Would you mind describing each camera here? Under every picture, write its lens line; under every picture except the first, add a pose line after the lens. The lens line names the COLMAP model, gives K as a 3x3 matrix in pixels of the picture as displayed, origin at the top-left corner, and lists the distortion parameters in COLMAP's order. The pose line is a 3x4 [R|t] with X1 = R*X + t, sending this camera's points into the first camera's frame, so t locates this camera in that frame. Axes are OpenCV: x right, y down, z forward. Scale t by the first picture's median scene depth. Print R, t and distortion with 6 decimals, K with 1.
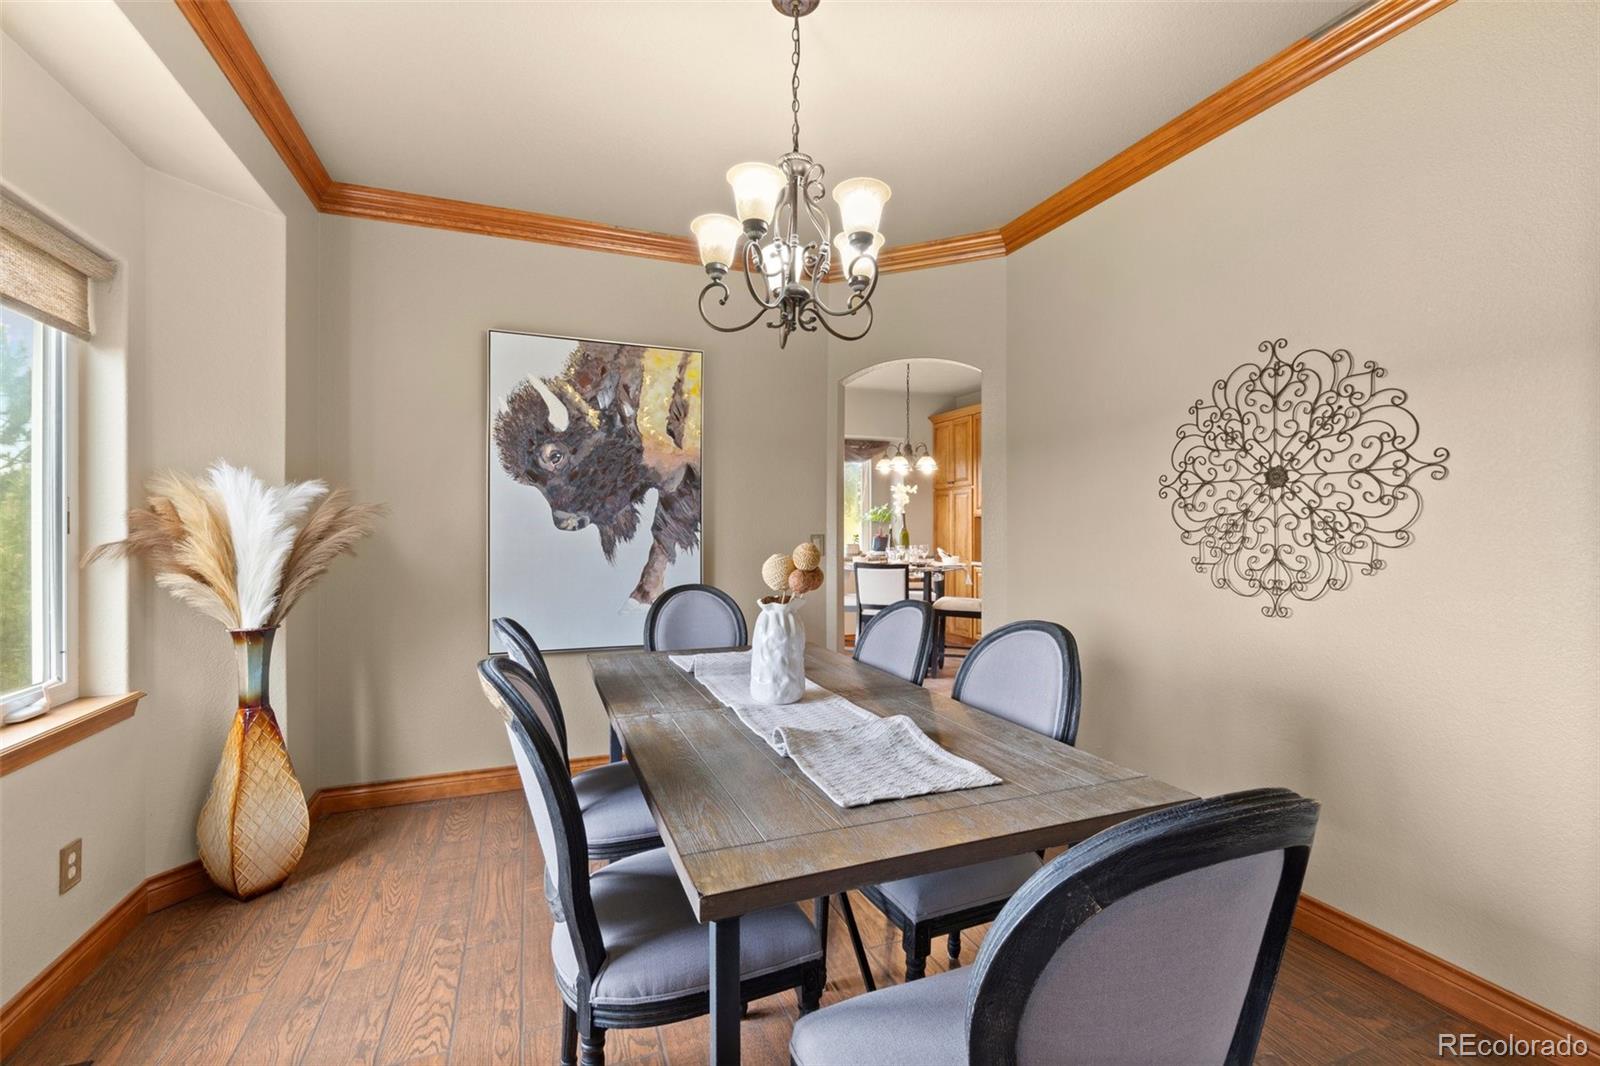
lens RADIAL K [[697.4, 0, 791.9], [0, 697.4, 532.2], [0, 0, 1]] dist [-0.000978, -0.000866]
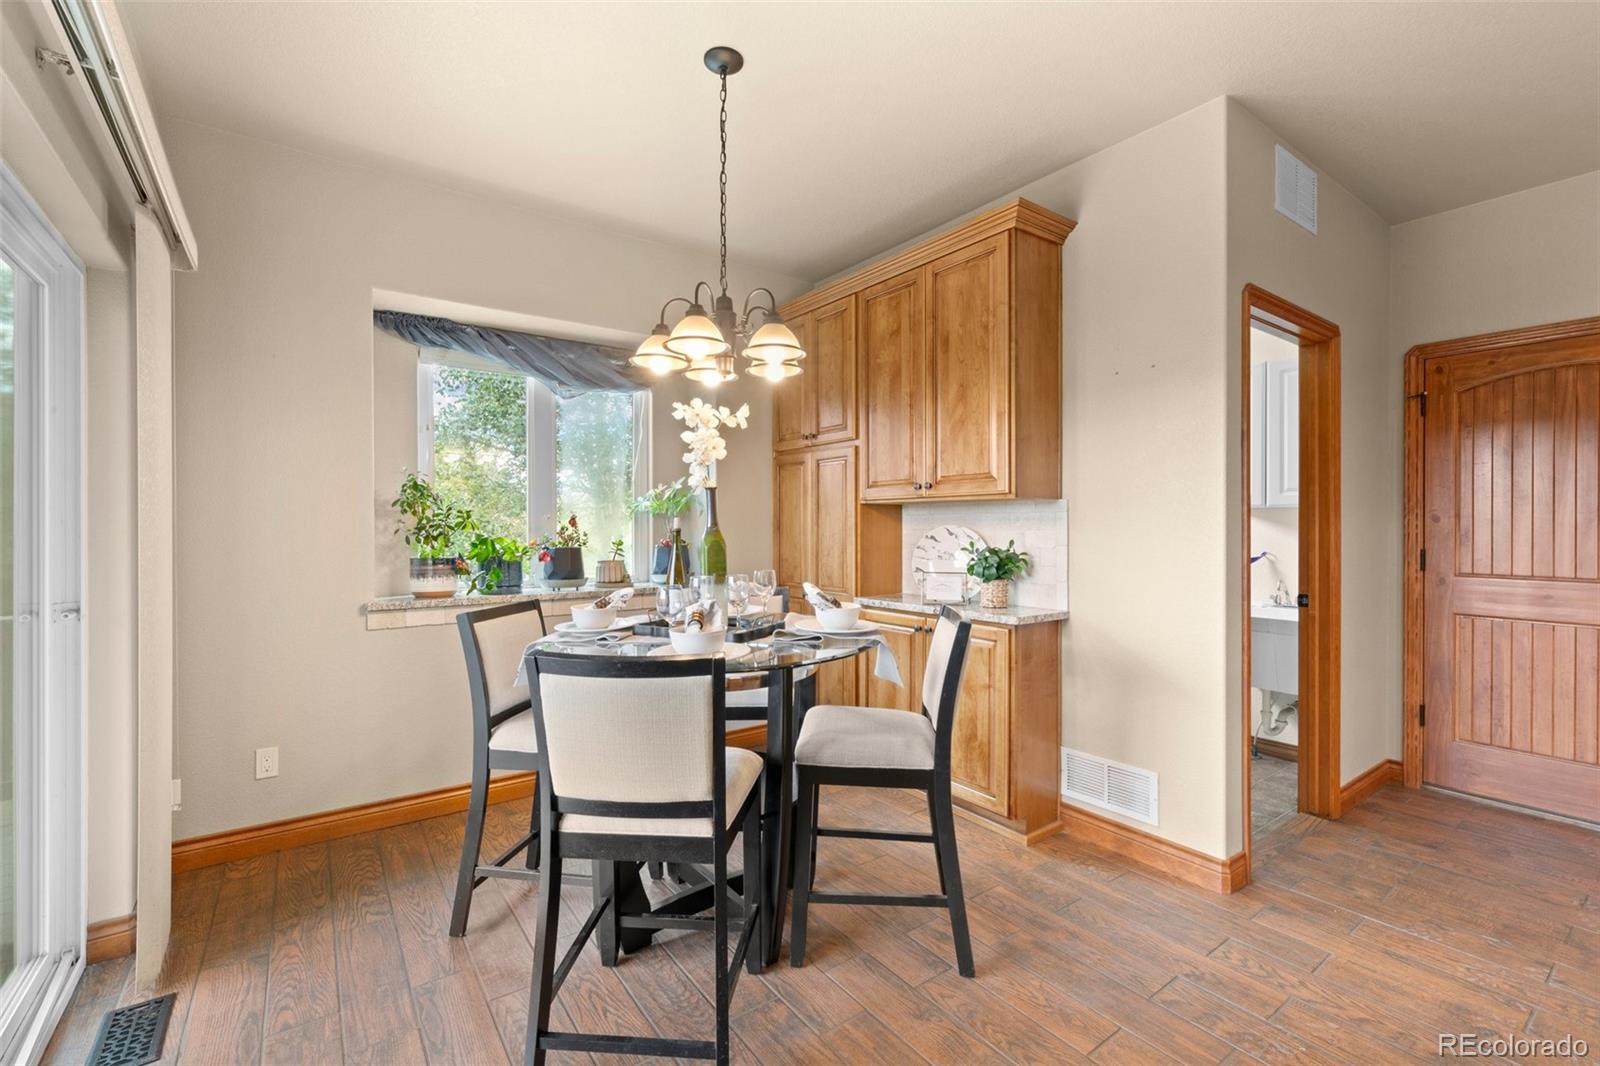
lens RADIAL K [[697.4, 0, 796.5], [0, 697.4, 527.1], [0, 0, 1]] dist [-0.000978, -0.000866]
pose [[0.964643, -0.001644, 0.263553, 0.089382], [0.002667, 0.999990, -0.003526, -0.004308], [-0.263545, 0.004105, 0.964638, 0.536656]]
